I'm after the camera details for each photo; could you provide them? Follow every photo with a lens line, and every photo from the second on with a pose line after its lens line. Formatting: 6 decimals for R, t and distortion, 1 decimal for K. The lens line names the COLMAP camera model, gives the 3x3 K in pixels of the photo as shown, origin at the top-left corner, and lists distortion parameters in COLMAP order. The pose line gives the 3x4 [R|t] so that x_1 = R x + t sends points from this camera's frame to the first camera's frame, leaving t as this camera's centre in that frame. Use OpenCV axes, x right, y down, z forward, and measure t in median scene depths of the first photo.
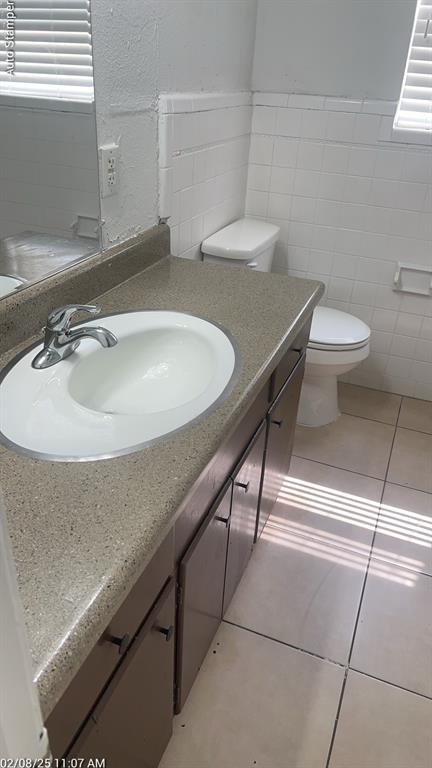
lens RADIAL K [[548.4, 0, 216.4], [0, 548.4, 380.3], [0, 0, 1]] dist [0.020725, -0.036861]
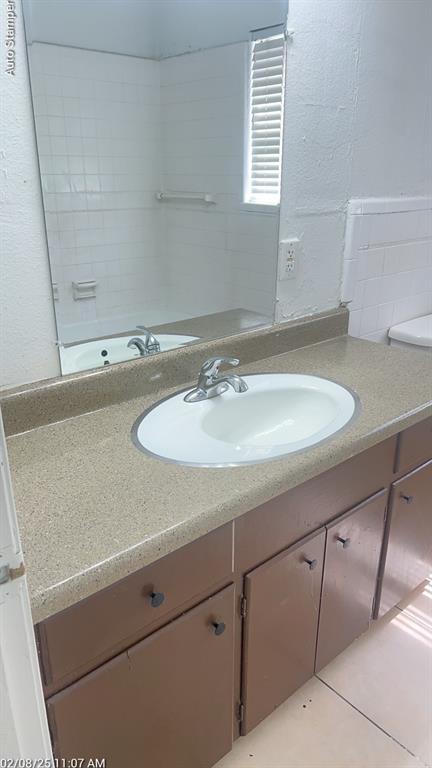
lens RADIAL K [[548.4, 0, 216.4], [0, 548.4, 380.3], [0, 0, 1]] dist [0.020725, -0.036861]
pose [[0.884716, 0.110928, -0.452740, 0.230818], [-0.185661, 0.974761, -0.123977, 0.055838], [0.427560, 0.193741, 0.882982, -0.082836]]
